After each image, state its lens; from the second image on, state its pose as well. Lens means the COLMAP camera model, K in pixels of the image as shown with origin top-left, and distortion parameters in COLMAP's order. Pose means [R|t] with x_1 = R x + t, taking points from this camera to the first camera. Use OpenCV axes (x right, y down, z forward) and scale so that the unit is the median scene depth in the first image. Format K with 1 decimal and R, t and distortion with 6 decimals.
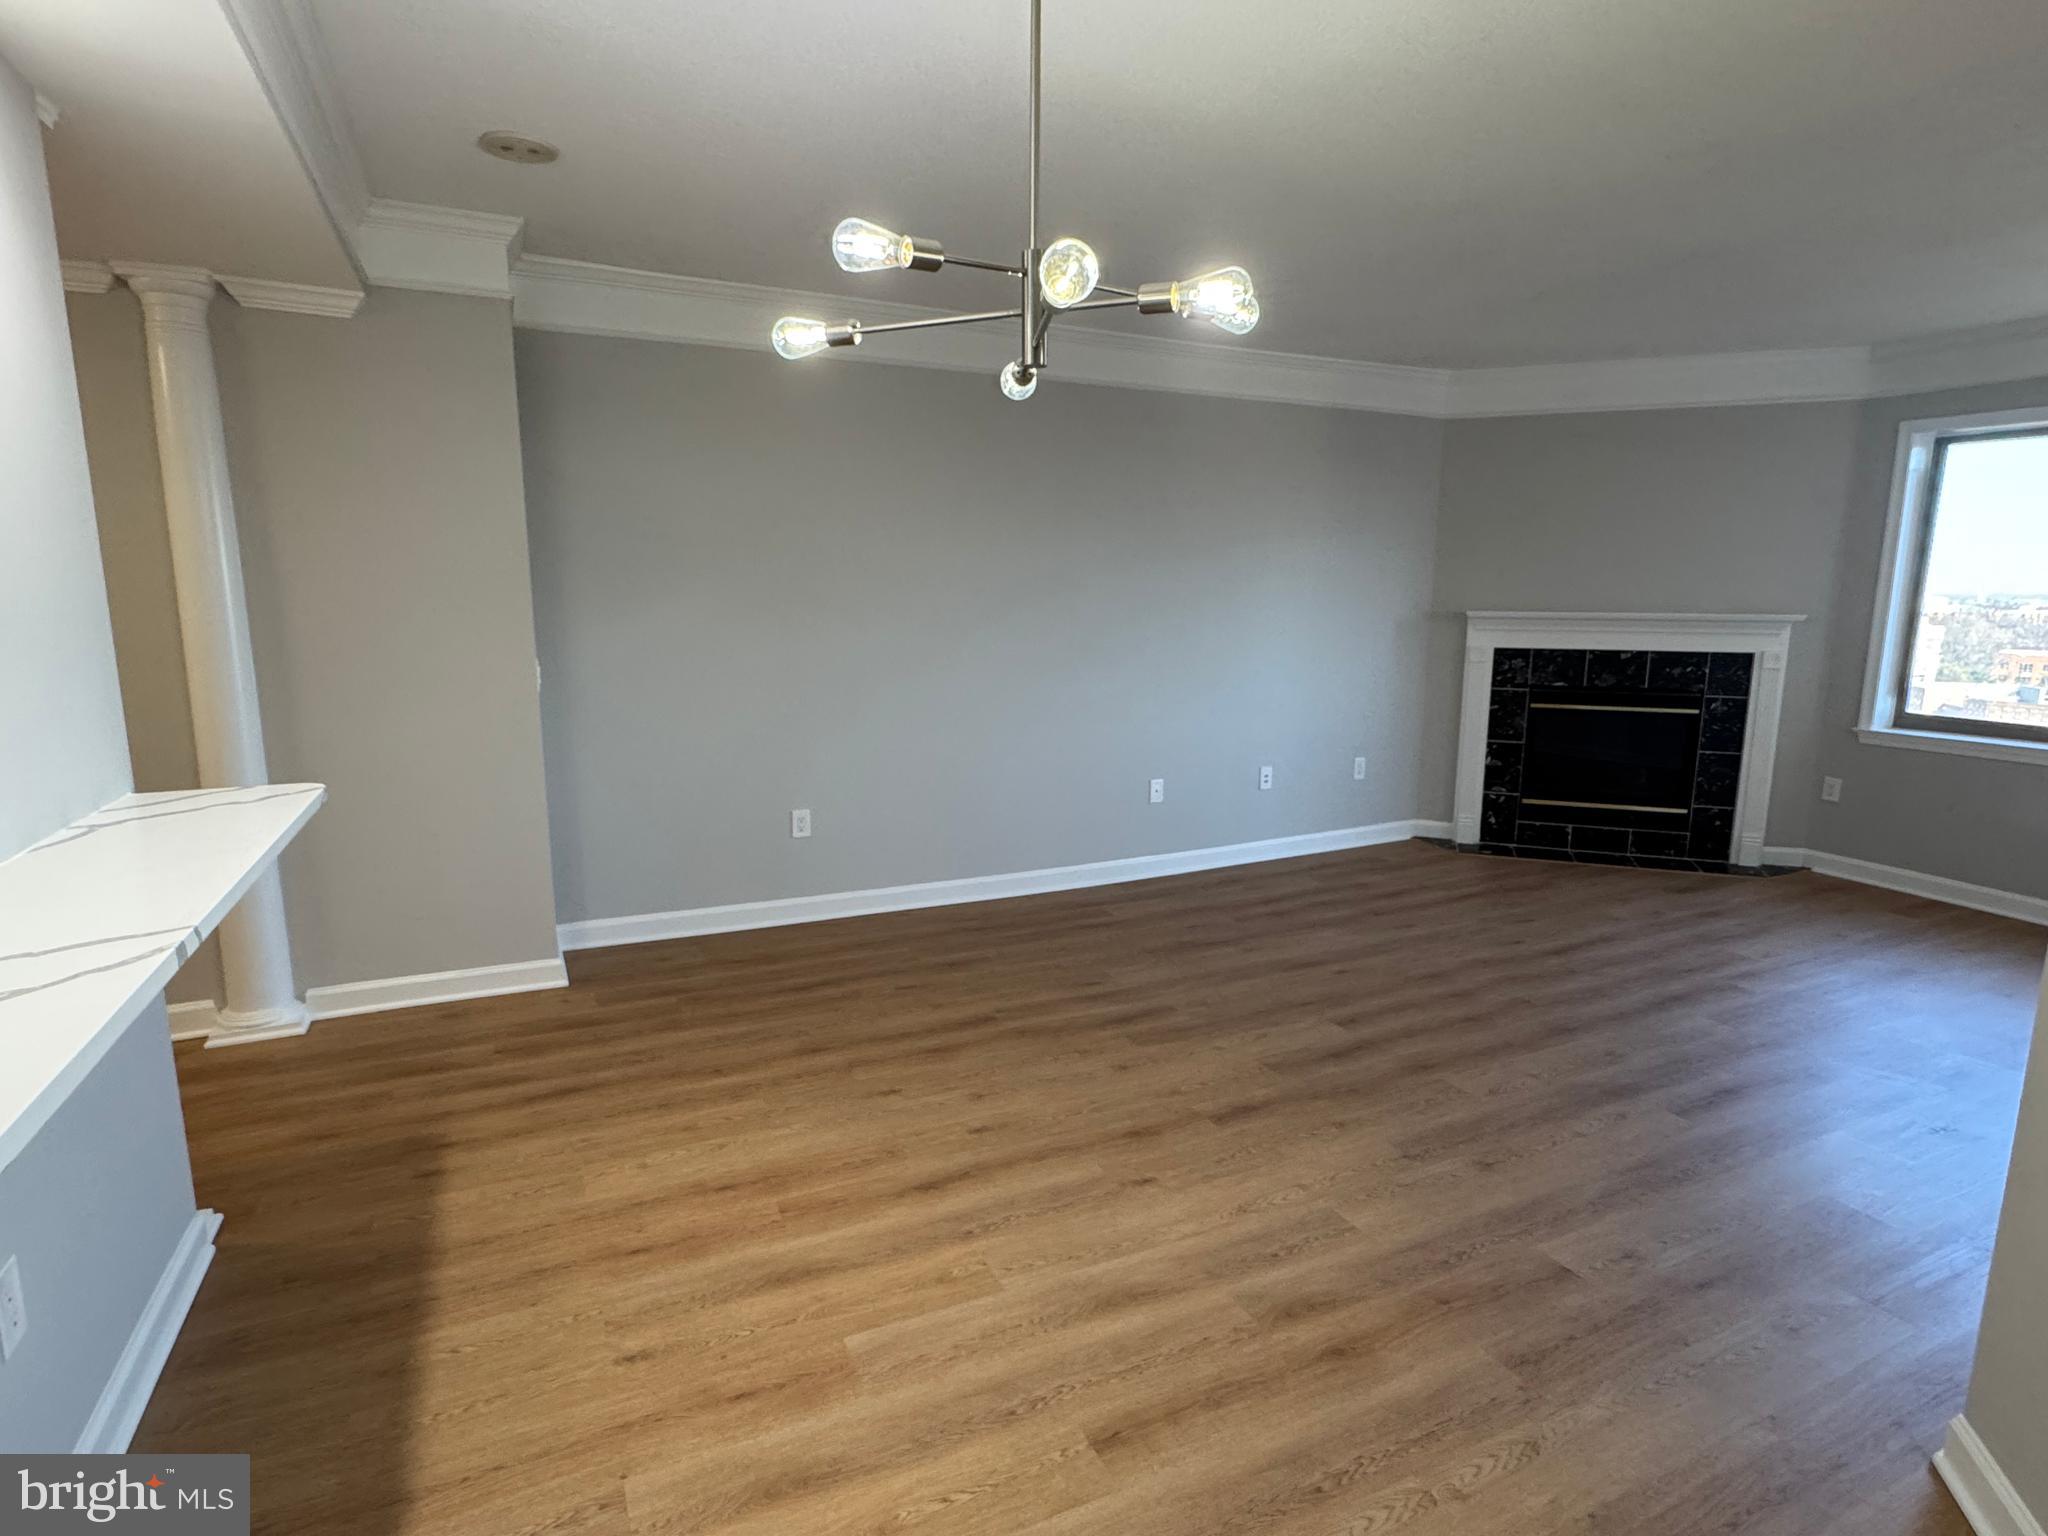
lens RADIAL K [[1057.6, 0, 1025.6], [0, 1057.6, 770.1], [0, 0, 1]] dist [-0.004047, 0.001143]
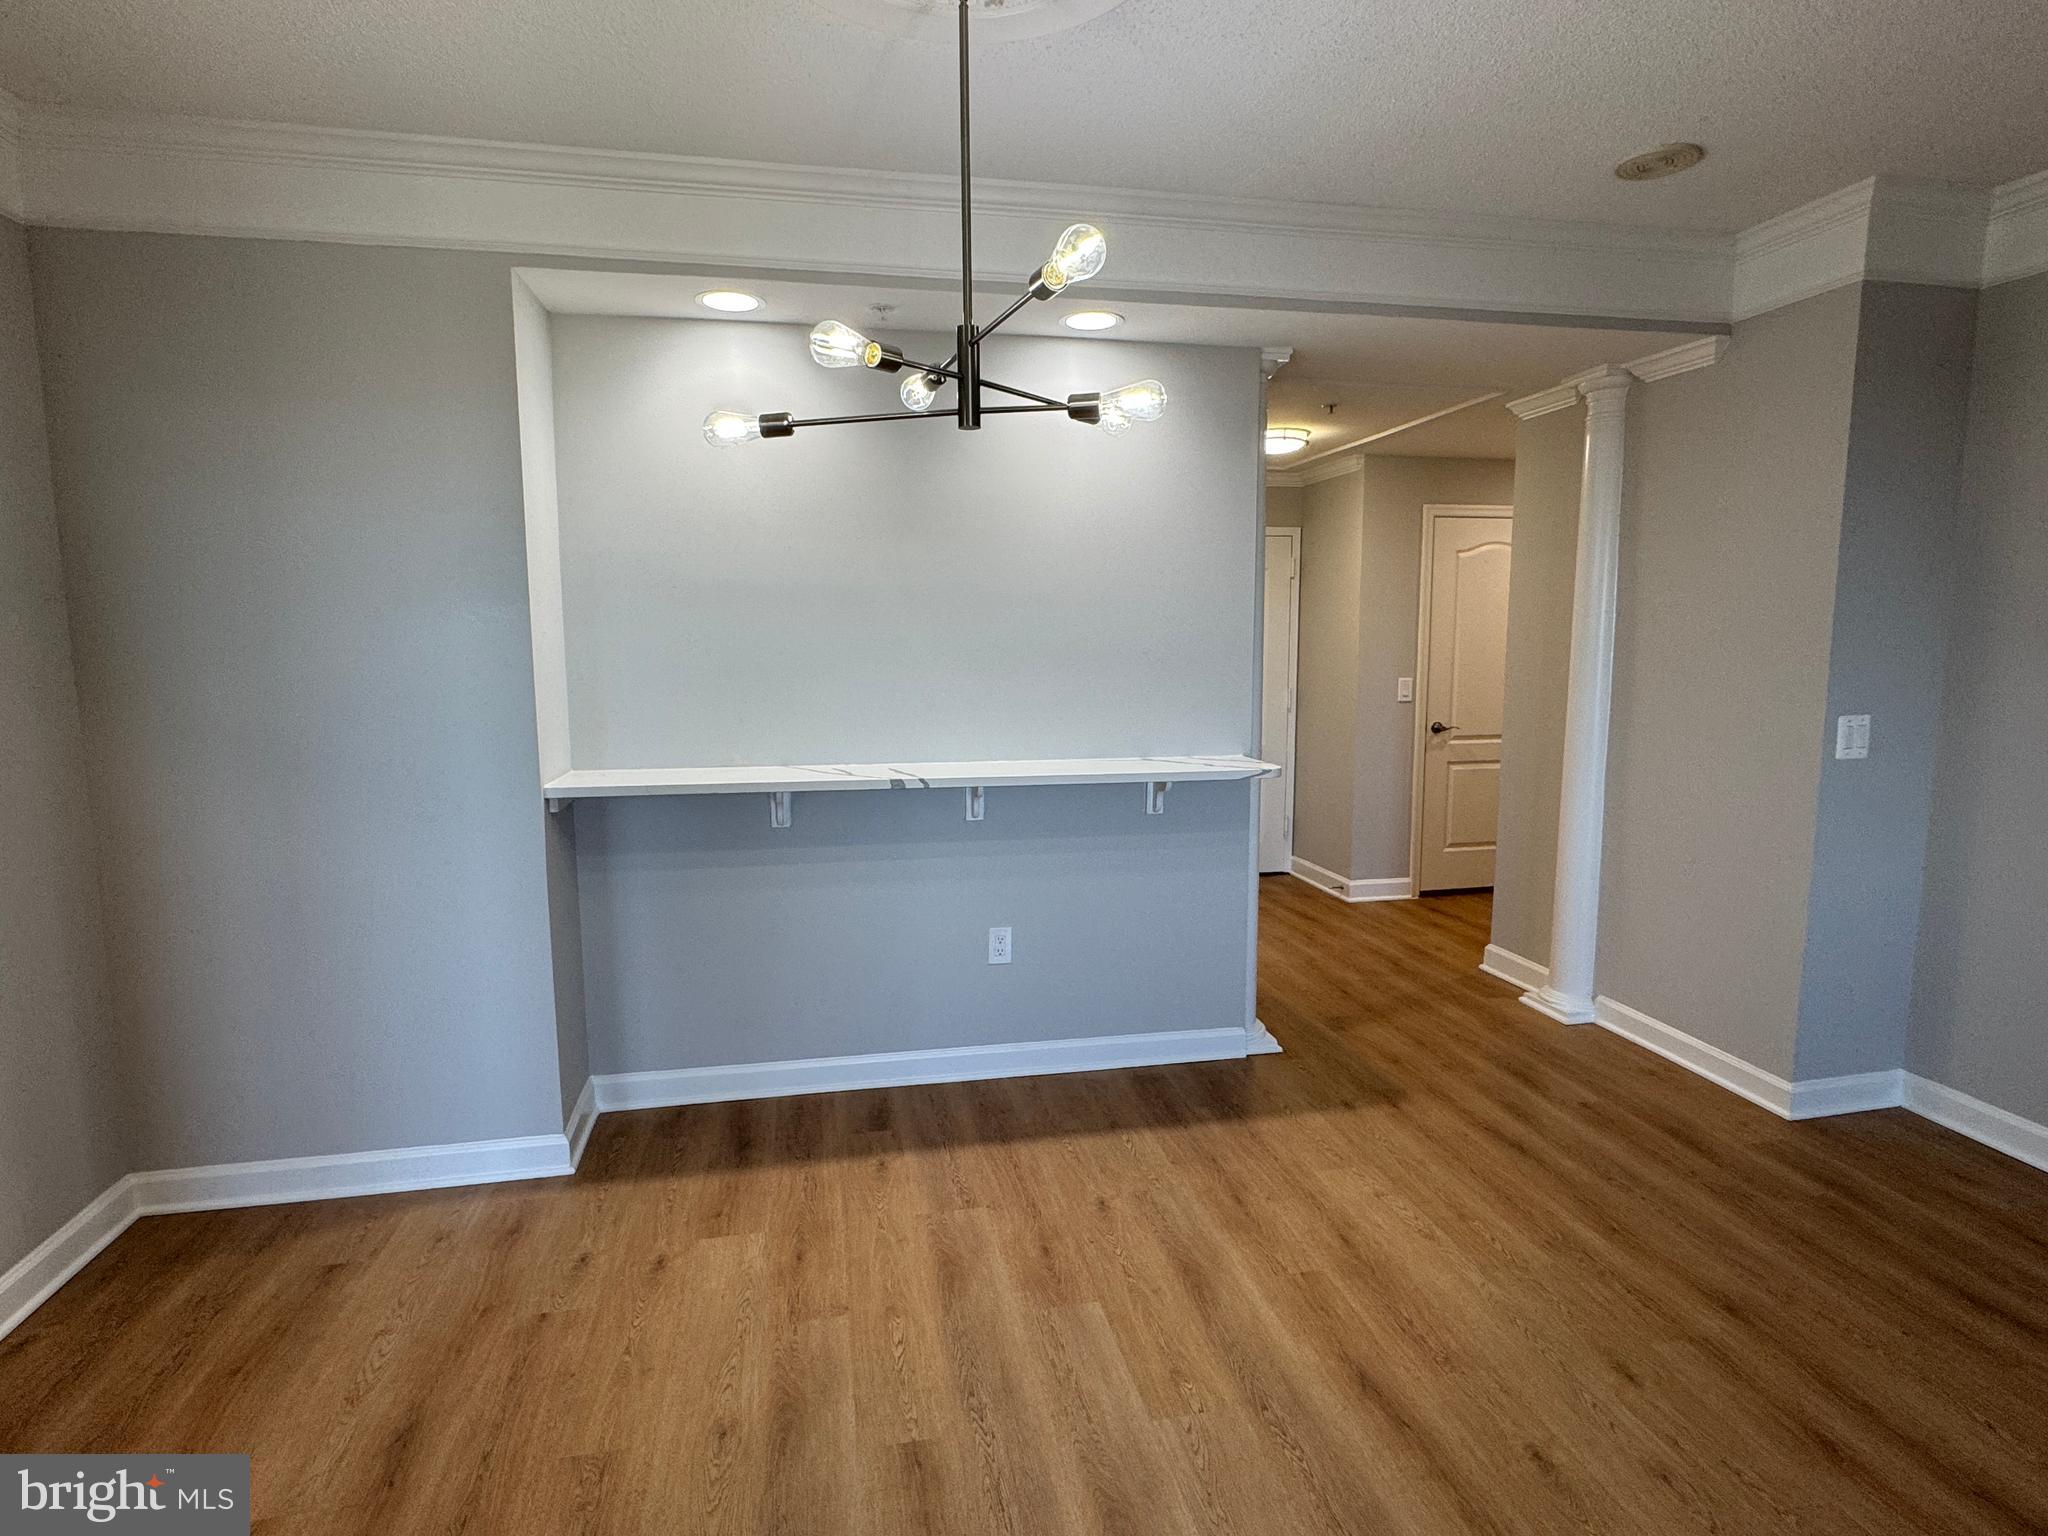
lens RADIAL K [[1057.6, 0, 1017.9], [0, 1057.6, 762.4], [0, 0, 1]] dist [-0.004047, 0.001143]
pose [[-0.246396, 0.114353, -0.962399, 0.393878], [-0.161558, 0.974274, 0.157126, -0.080669], [0.955609, 0.194198, -0.221582, 0.488617]]
